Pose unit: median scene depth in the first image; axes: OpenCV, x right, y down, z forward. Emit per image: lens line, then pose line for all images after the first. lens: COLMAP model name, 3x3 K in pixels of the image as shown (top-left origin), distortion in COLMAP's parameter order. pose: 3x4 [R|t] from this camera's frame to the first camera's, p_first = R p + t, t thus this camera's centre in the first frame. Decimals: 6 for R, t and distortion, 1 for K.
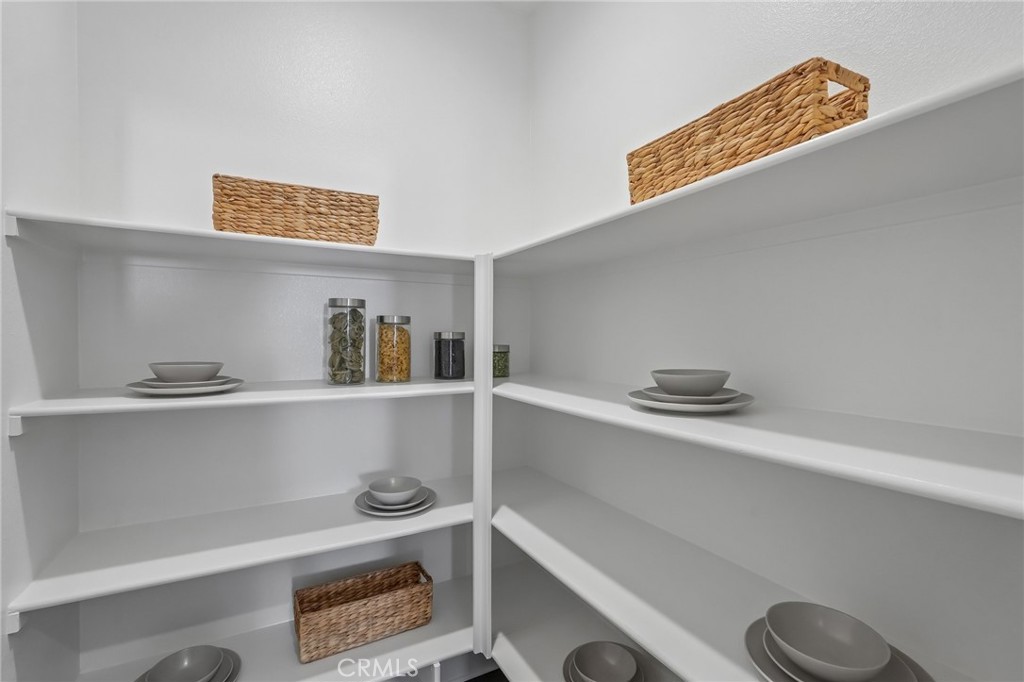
lens RADIAL K [[451.7, 0, 509.5], [0, 451.7, 342.3], [0, 0, 1]] dist [-0.001714, 0.001542]
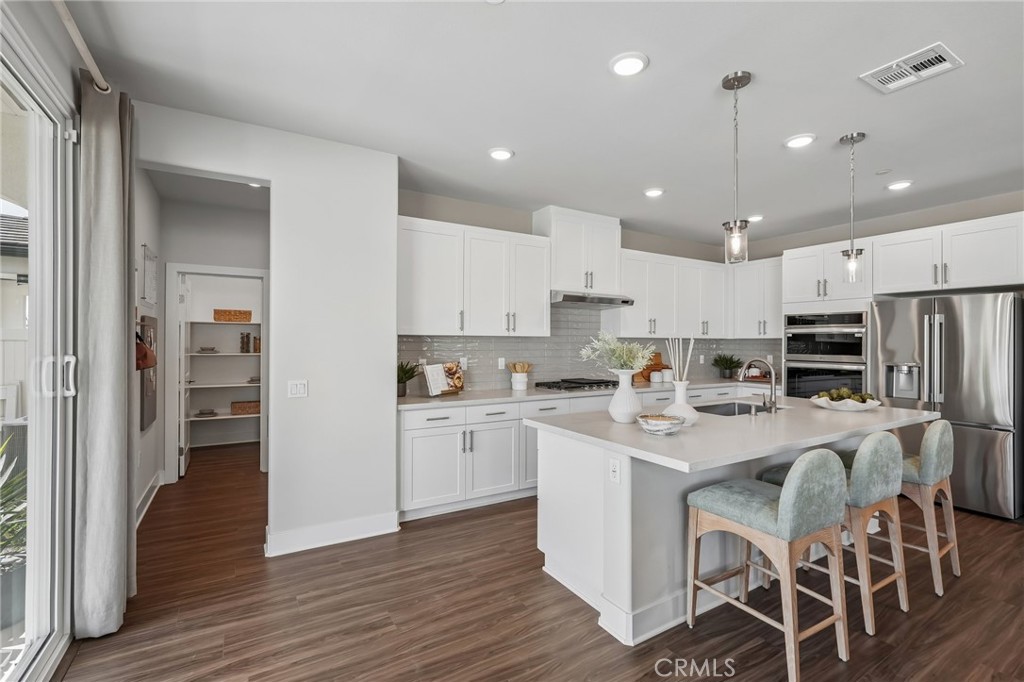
lens RADIAL K [[451.7, 0, 514.7], [0, 451.7, 339.9], [0, 0, 1]] dist [-0.001714, 0.001542]
pose [[0.998261, 0.007399, 0.058475, 2.019926], [-0.007354, 0.999972, -0.000985, -0.046510], [-0.058481, 0.000553, 0.998288, -3.550839]]
